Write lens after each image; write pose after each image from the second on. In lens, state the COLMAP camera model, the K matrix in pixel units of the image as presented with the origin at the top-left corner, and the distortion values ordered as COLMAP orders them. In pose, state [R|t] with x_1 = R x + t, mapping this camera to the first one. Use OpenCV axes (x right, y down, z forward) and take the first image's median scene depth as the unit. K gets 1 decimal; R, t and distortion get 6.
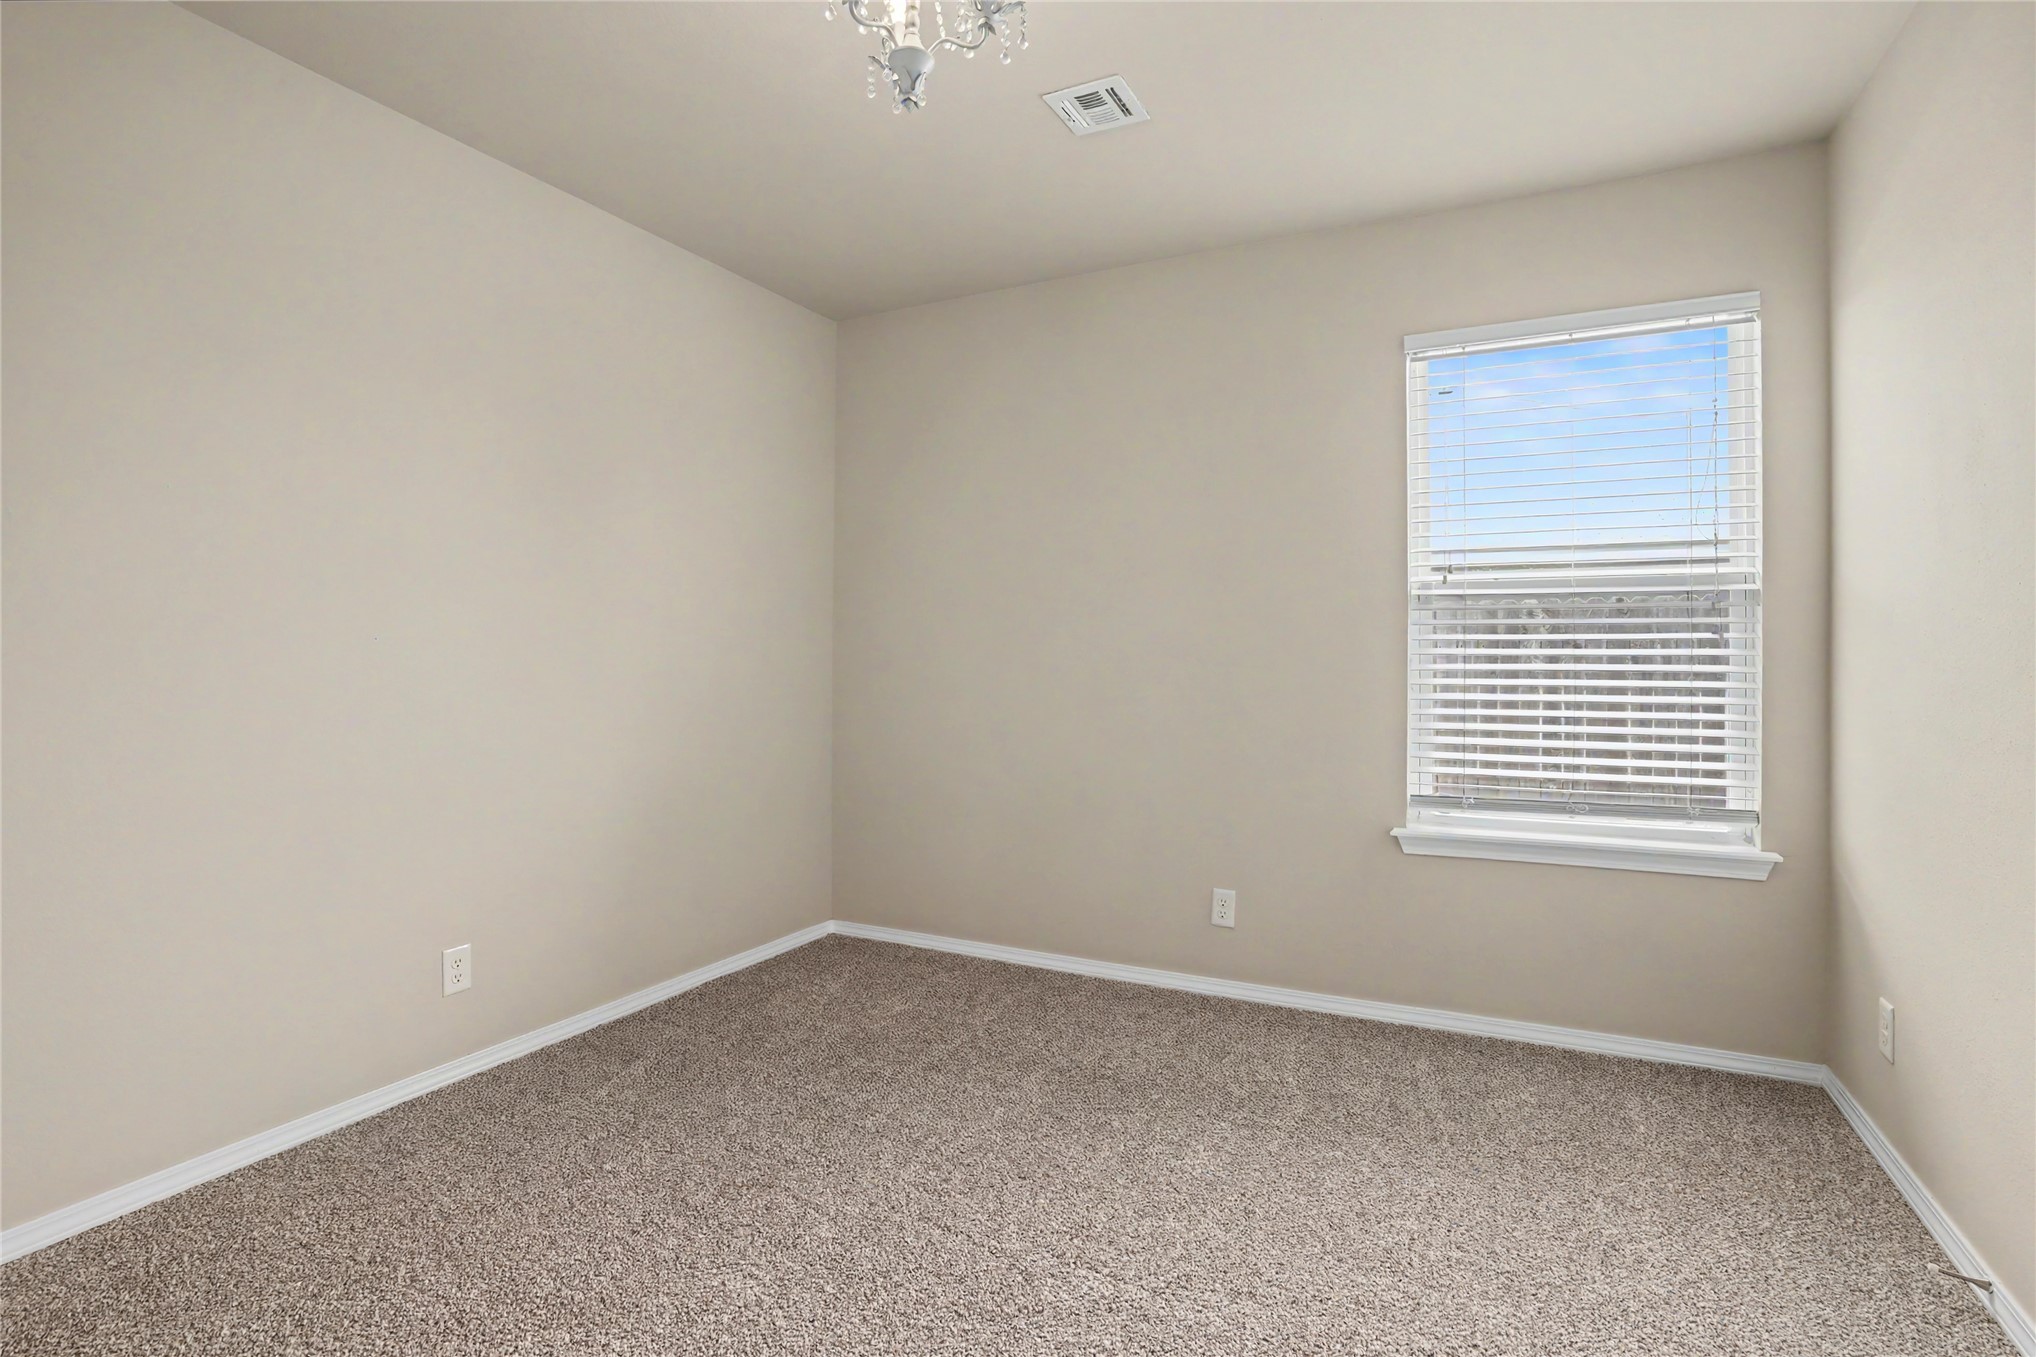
lens RADIAL K [[943.8, 0, 1018.7], [0, 943.8, 645.3], [0, 0, 1]] dist [-0.061627, 0.022389]
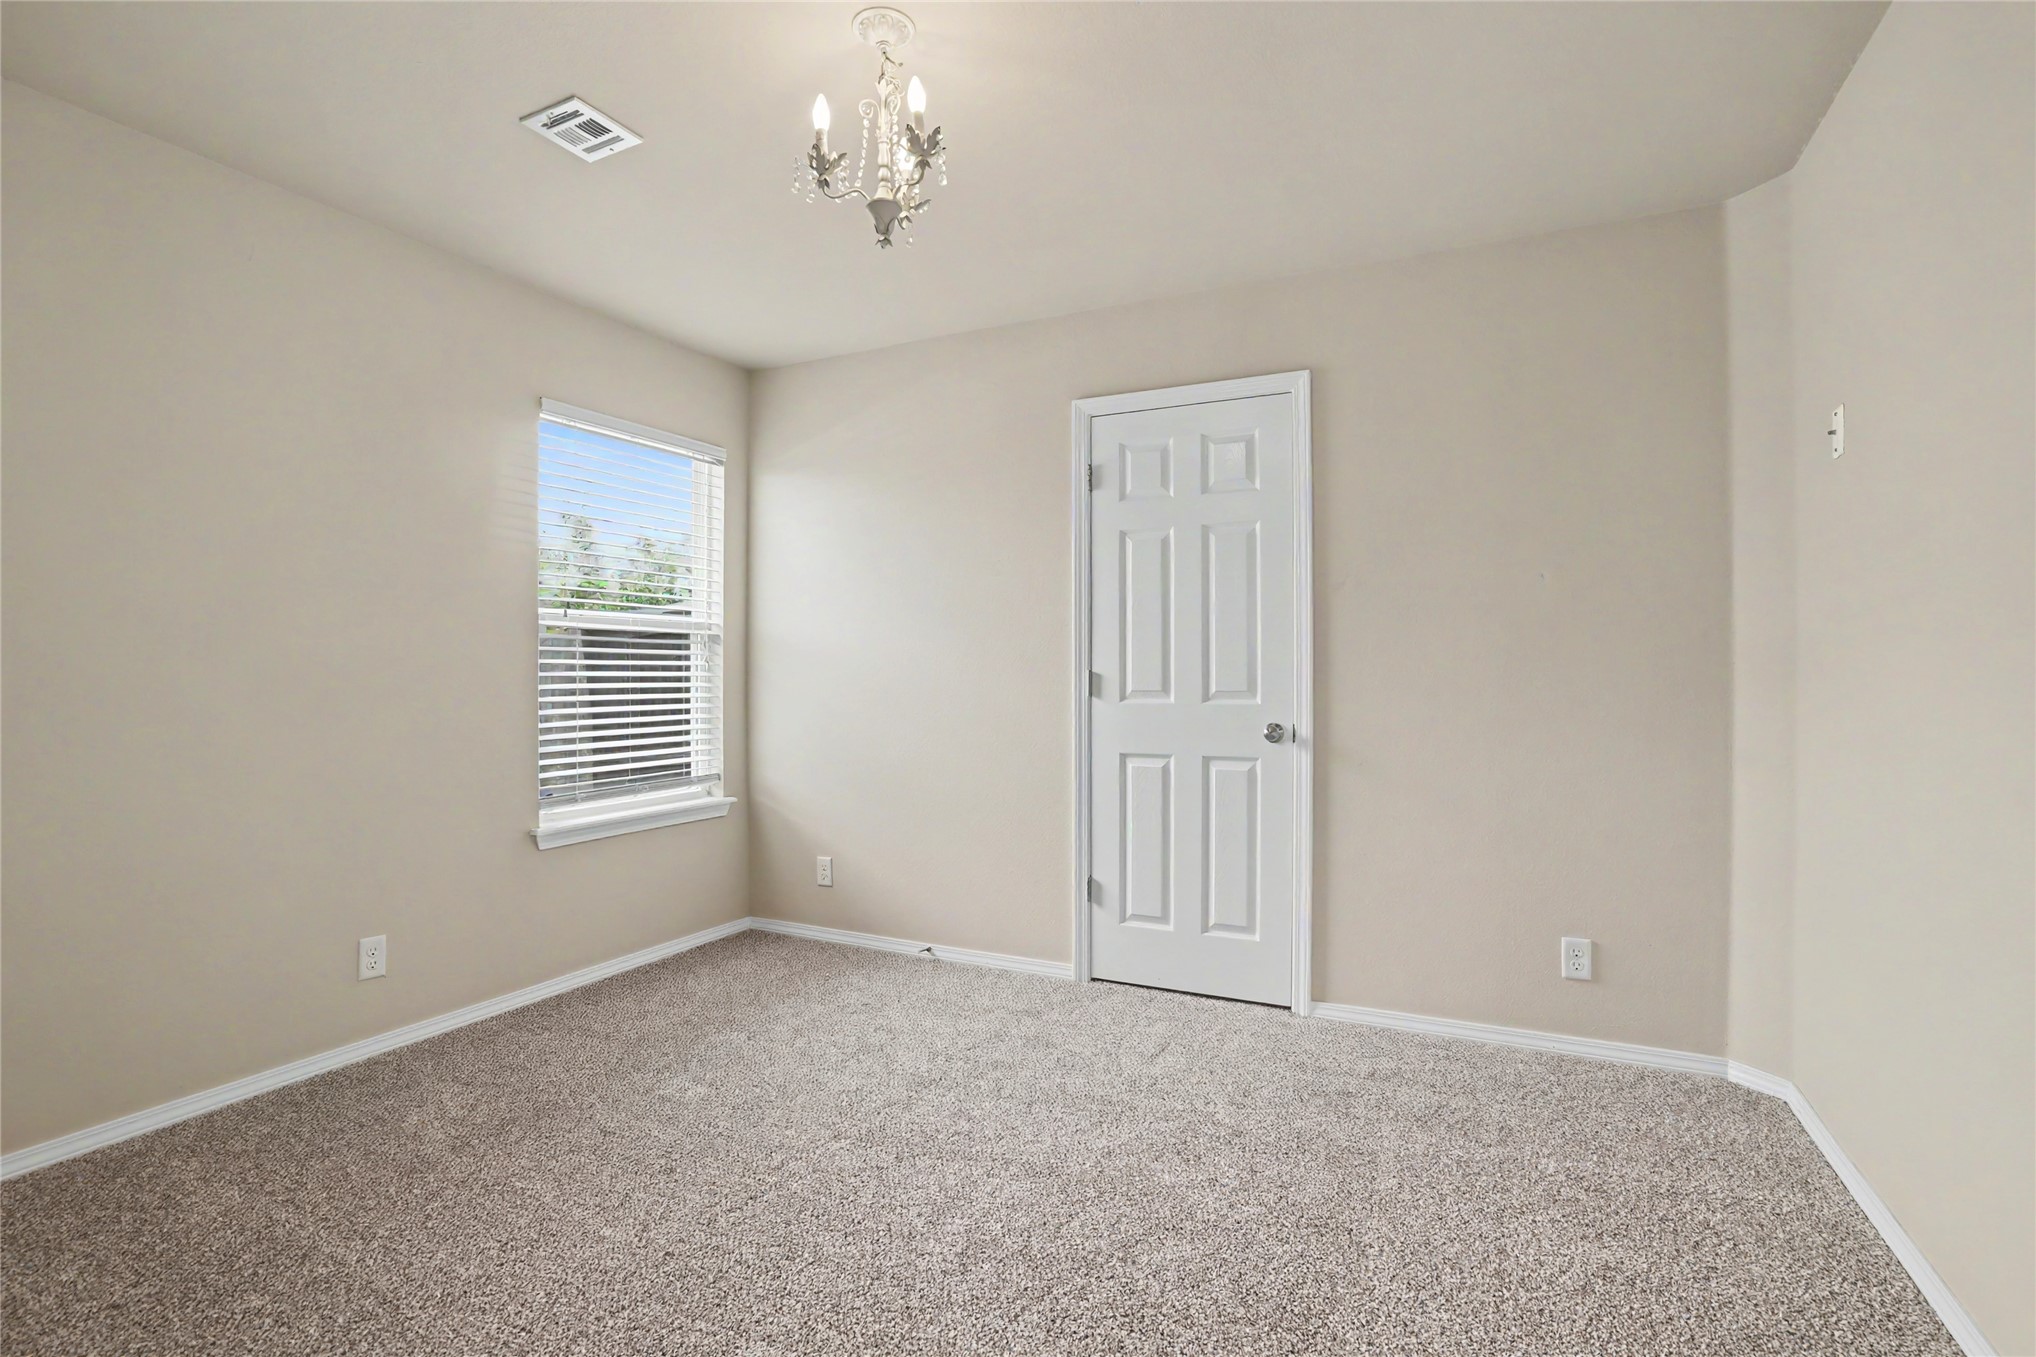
lens RADIAL K [[956.8, 0, 1024.6], [0, 956.8, 672.4], [0, 0, 1]] dist [-0.062189, 0.024007]
pose [[0.000600, -0.000464, 1.000000, -0.811986], [-0.006579, 0.999978, 0.000468, 0.000458], [-0.999978, -0.006579, 0.000597, 0.443821]]
